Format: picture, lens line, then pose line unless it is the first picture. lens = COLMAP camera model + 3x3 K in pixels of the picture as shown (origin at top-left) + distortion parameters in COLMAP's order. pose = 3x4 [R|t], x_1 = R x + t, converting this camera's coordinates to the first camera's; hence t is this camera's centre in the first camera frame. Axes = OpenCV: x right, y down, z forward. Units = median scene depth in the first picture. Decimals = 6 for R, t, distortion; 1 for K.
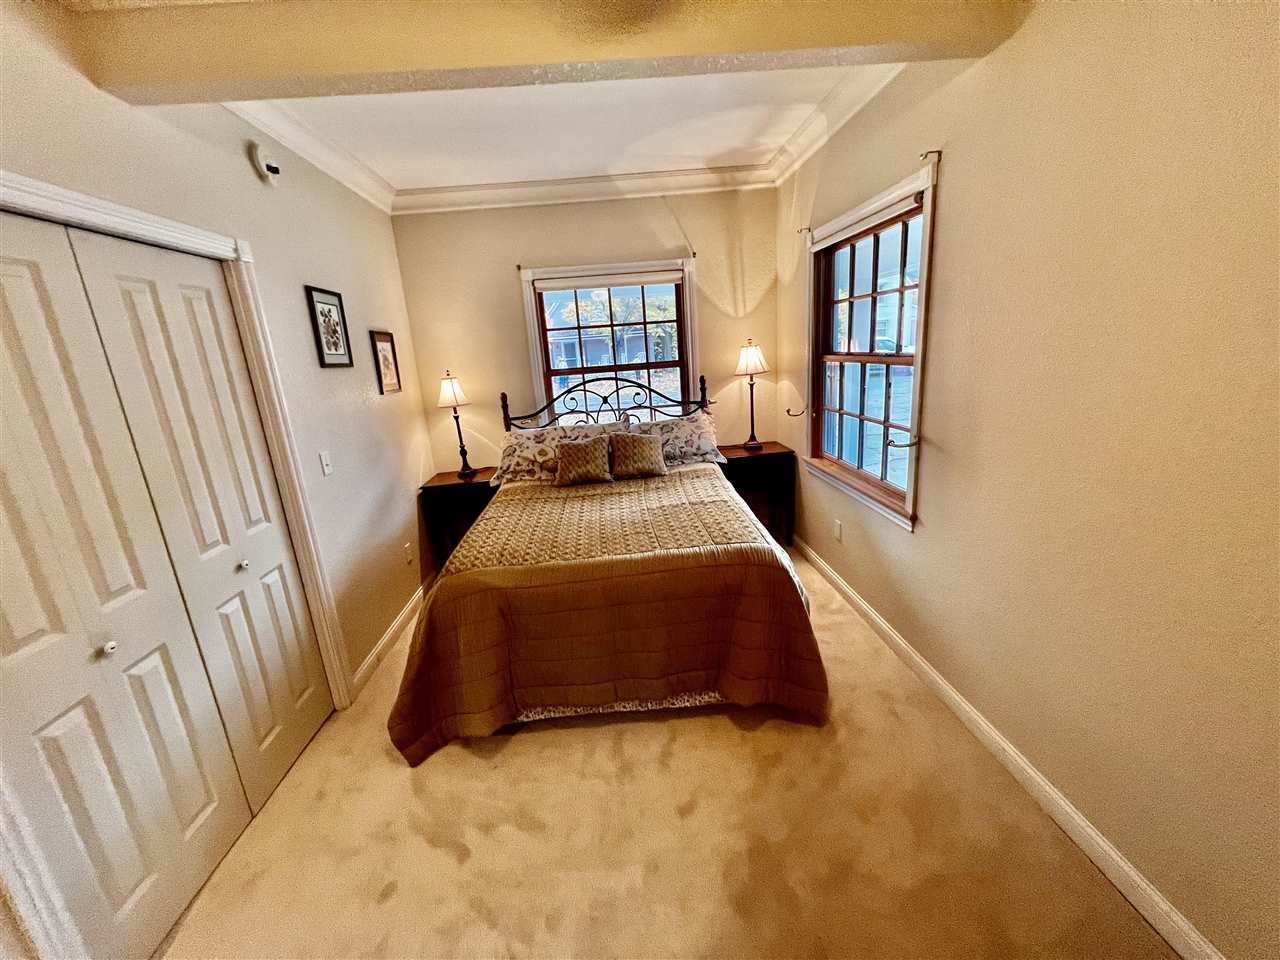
lens RADIAL K [[510.9, 0, 635.1], [0, 510.9, 478.5], [0, 0, 1]] dist [0.001286, 0.000209]
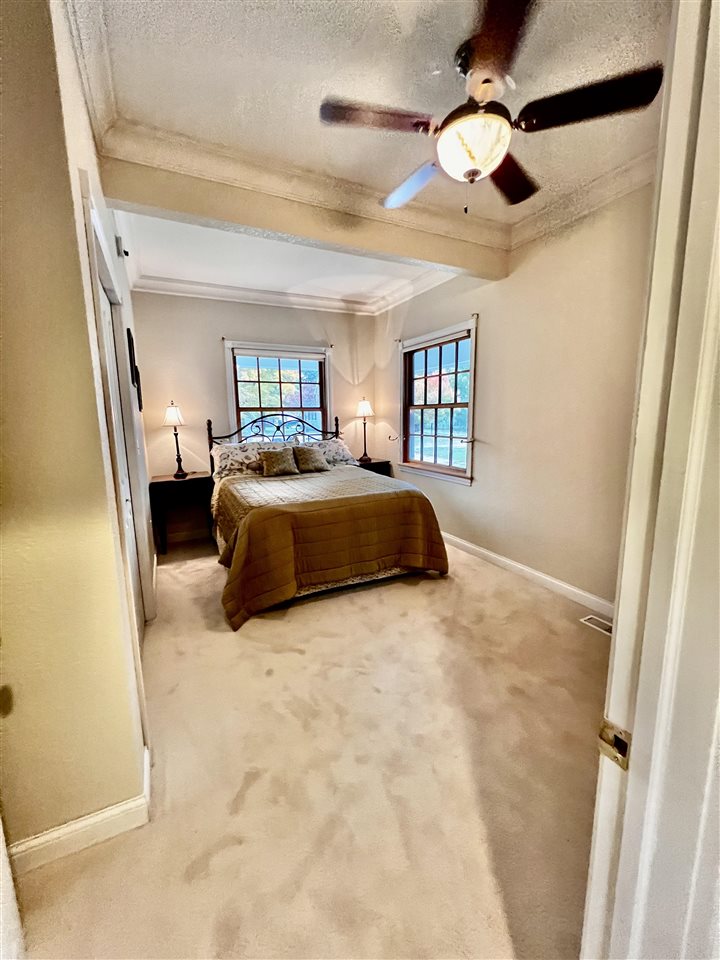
lens RADIAL K [[383.2, 0, 360.0], [0, 383.2, 480.0], [0, 0, 1]] dist [0.001286, 0.000209]
pose [[0.917815, -0.005447, 0.396972, -0.332355], [0.045704, 0.994708, -0.092021, 0.138130], [-0.394369, 0.102601, 0.913206, -0.169424]]
